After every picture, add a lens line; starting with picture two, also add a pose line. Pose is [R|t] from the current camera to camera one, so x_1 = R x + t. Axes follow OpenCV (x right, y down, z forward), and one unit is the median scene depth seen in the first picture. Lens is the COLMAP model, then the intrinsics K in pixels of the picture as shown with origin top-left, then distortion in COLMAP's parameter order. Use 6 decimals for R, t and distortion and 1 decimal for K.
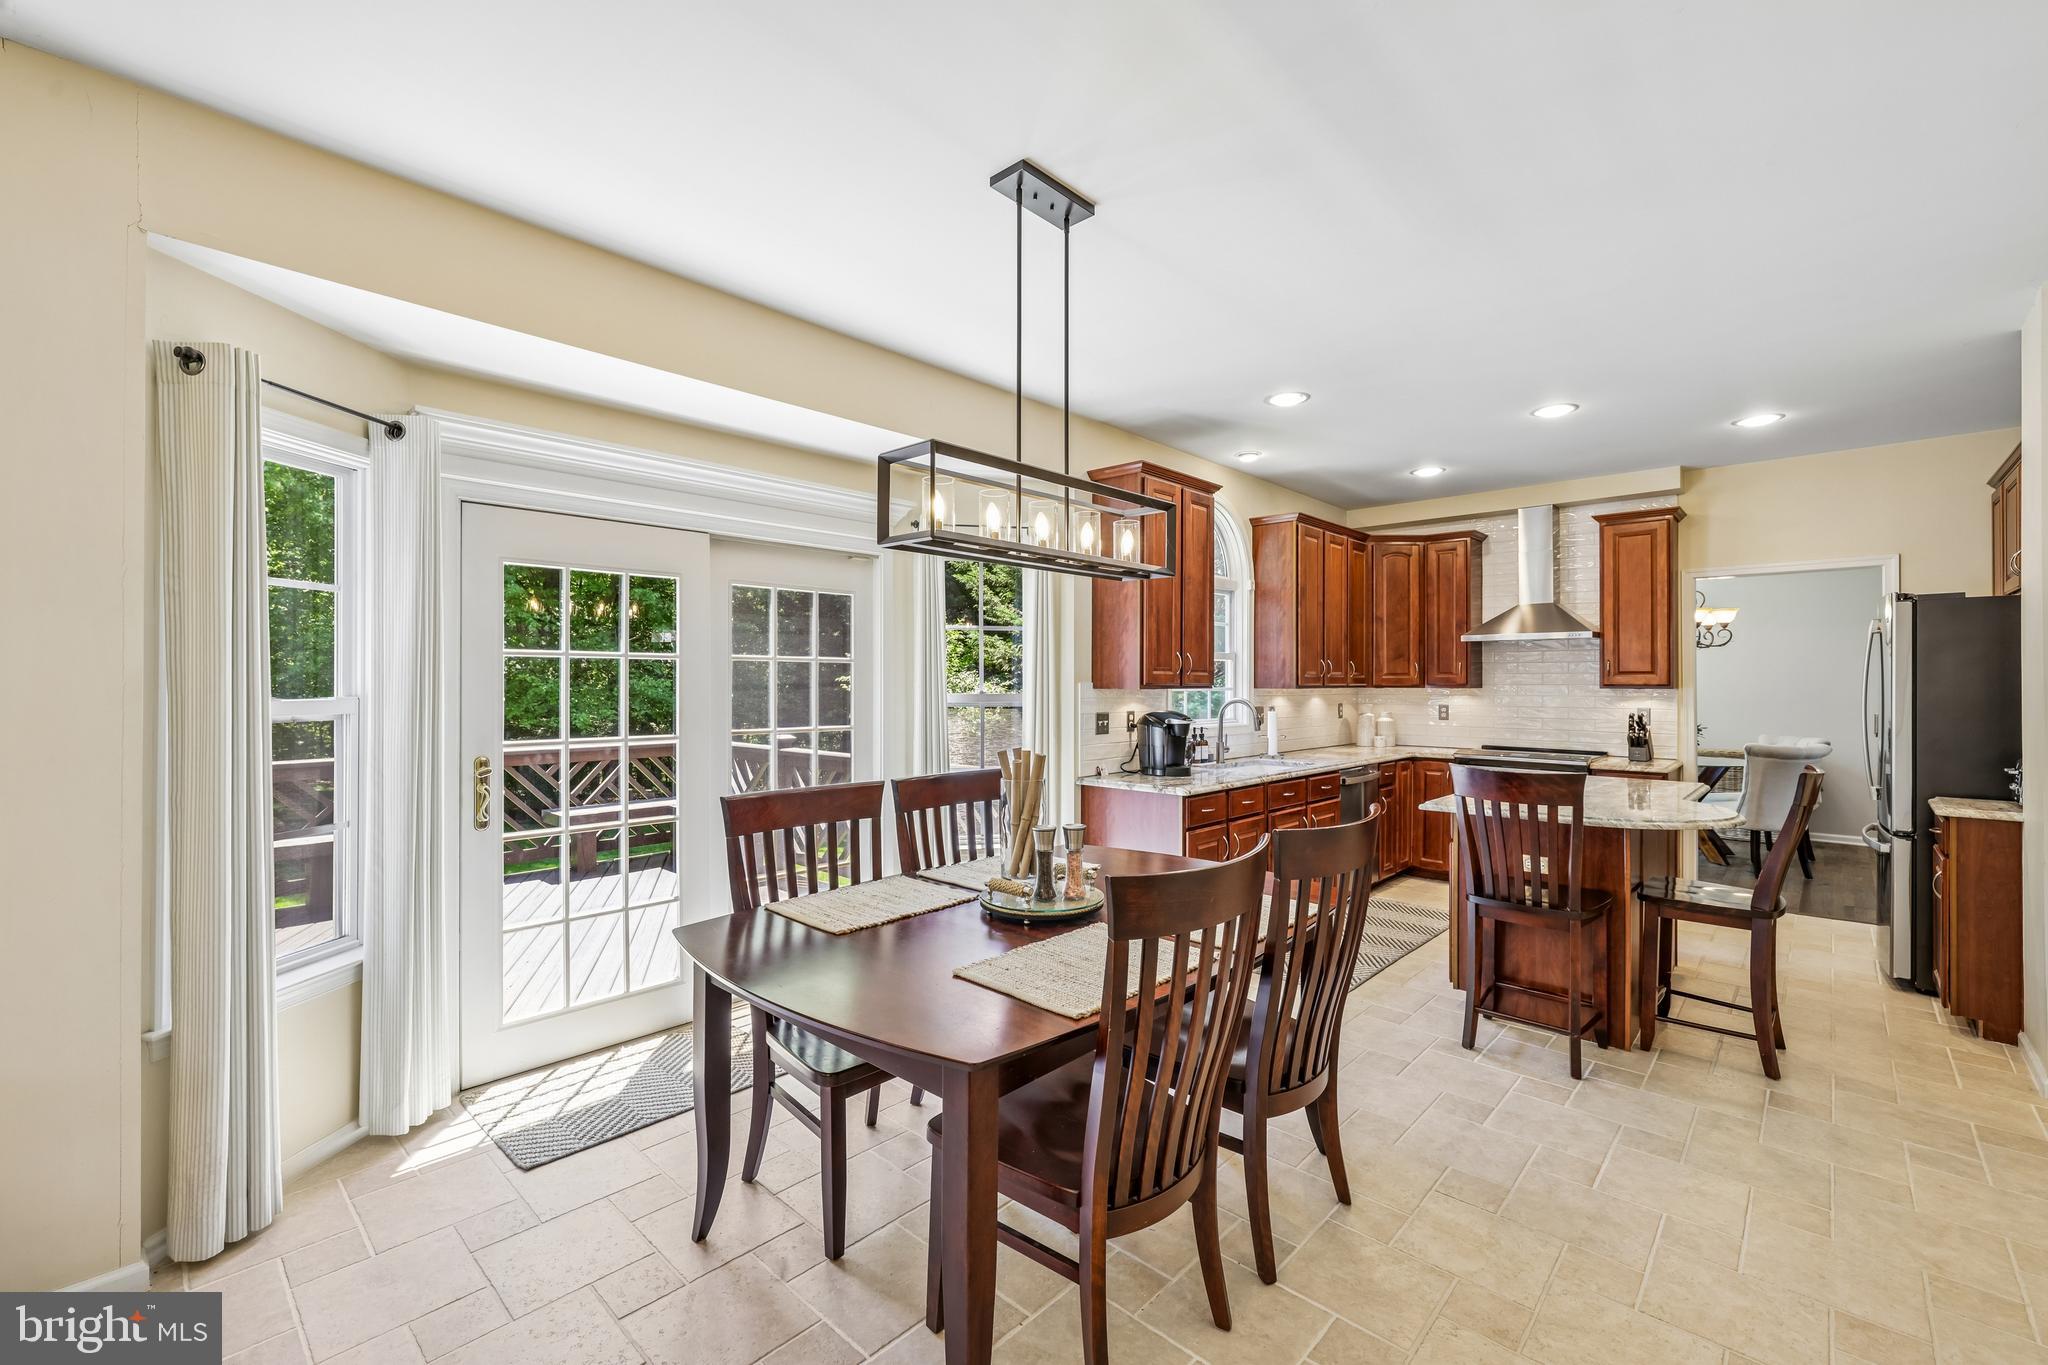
lens RADIAL K [[857.6, 0, 1019.7], [0, 857.6, 671.4], [0, 0, 1]] dist [0.001587, 0.000097]
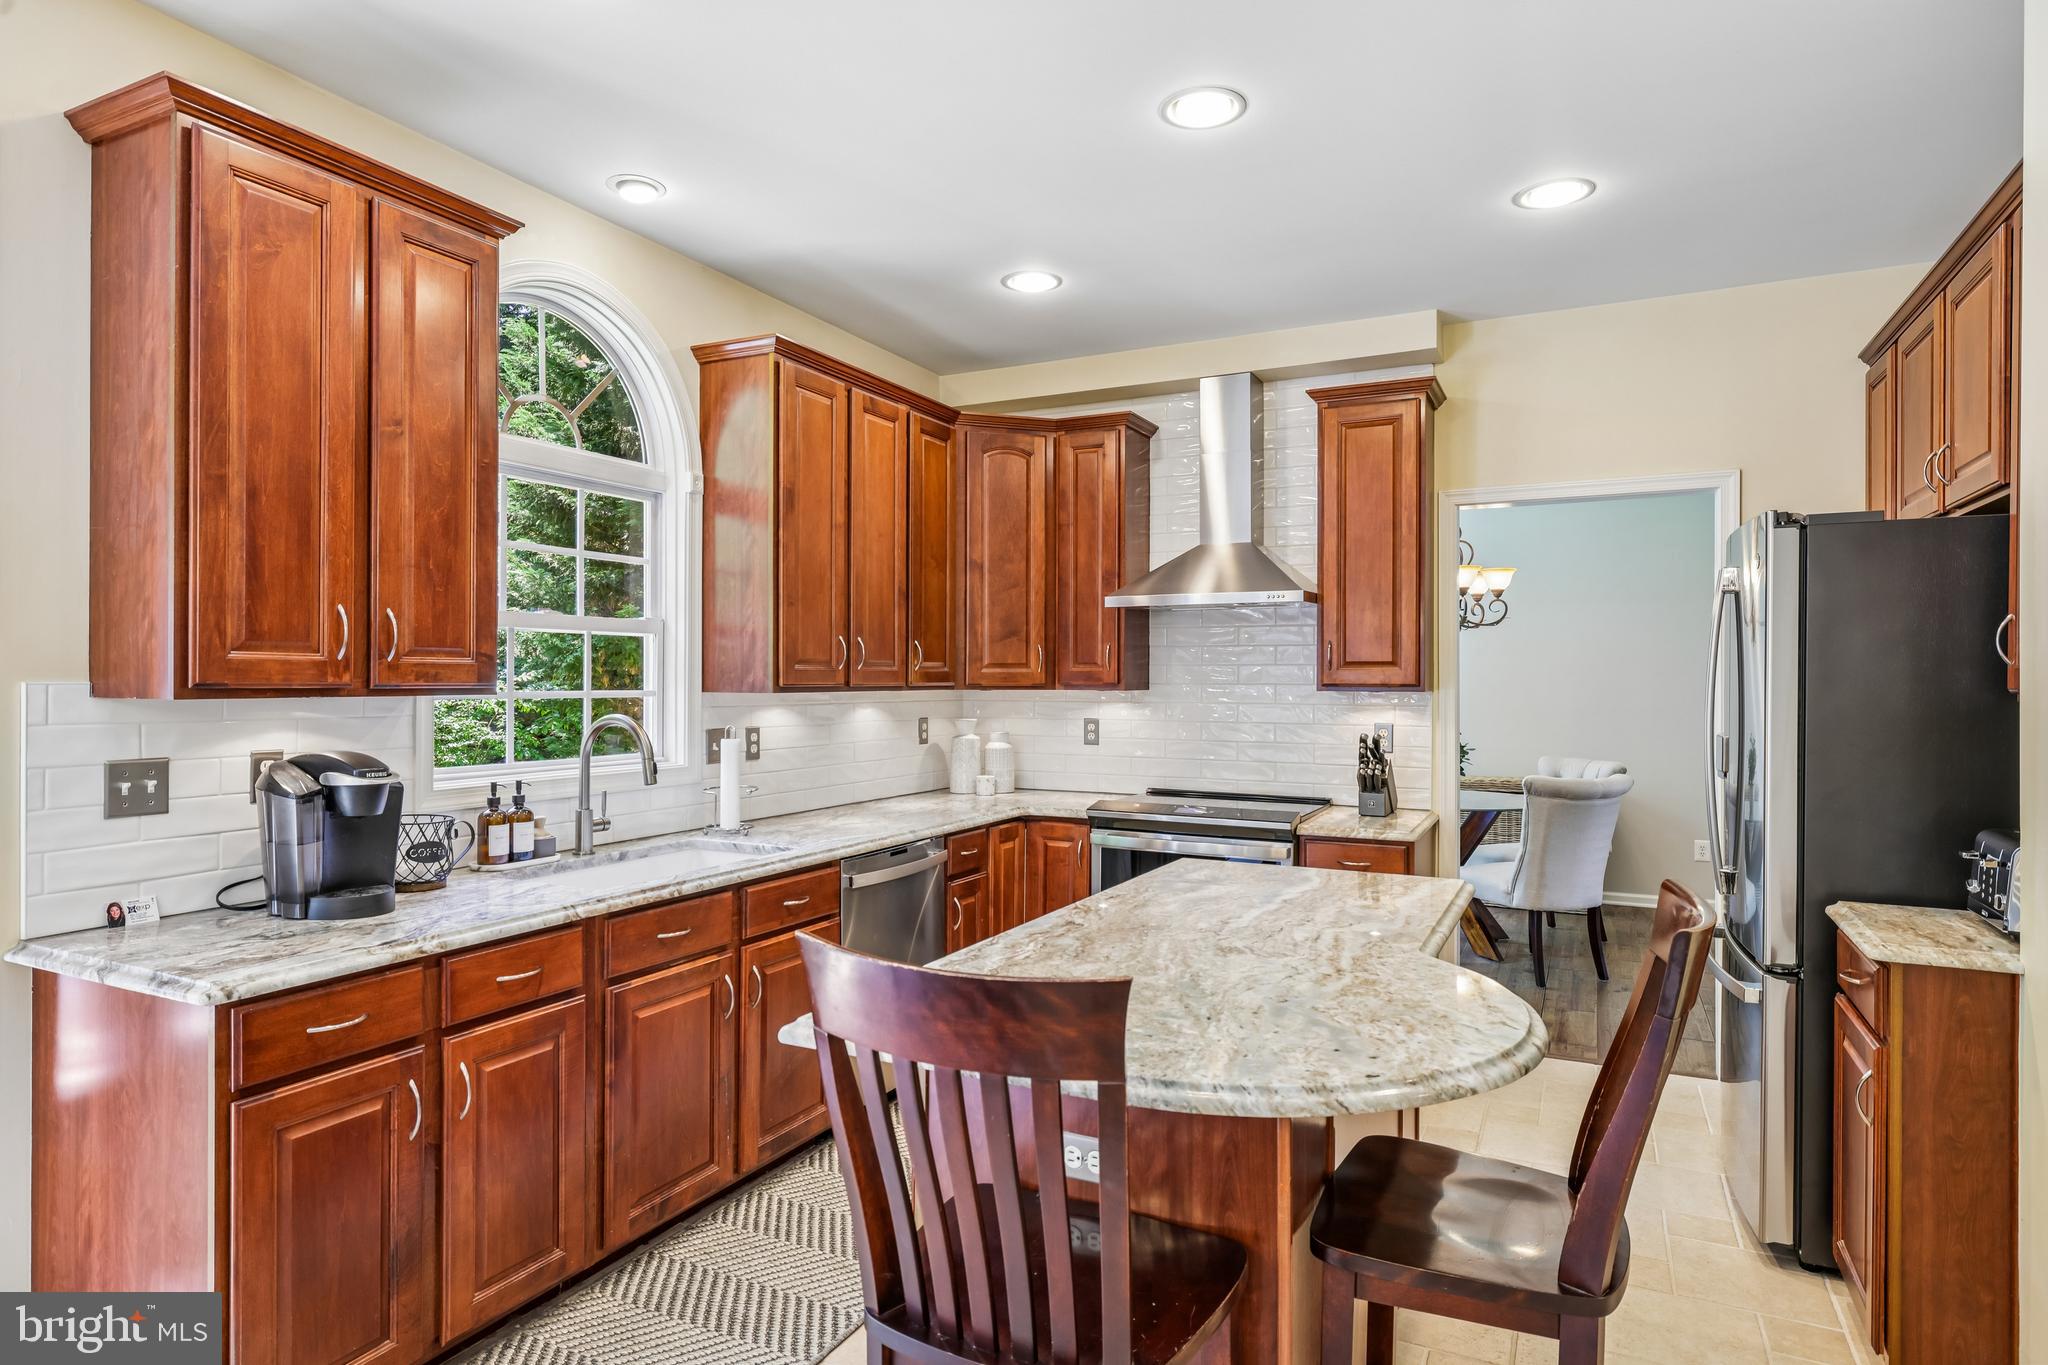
lens RADIAL K [[1134.3, 0, 1020.6], [0, 1134.3, 666.2], [0, 0, 1]] dist [0.004244, 0.000561]
pose [[0.957951, 0.003887, 0.286906, 0.268281], [-0.004541, 0.999988, 0.001614, 0.003005], [-0.286897, -0.002849, 0.957957, 0.329084]]
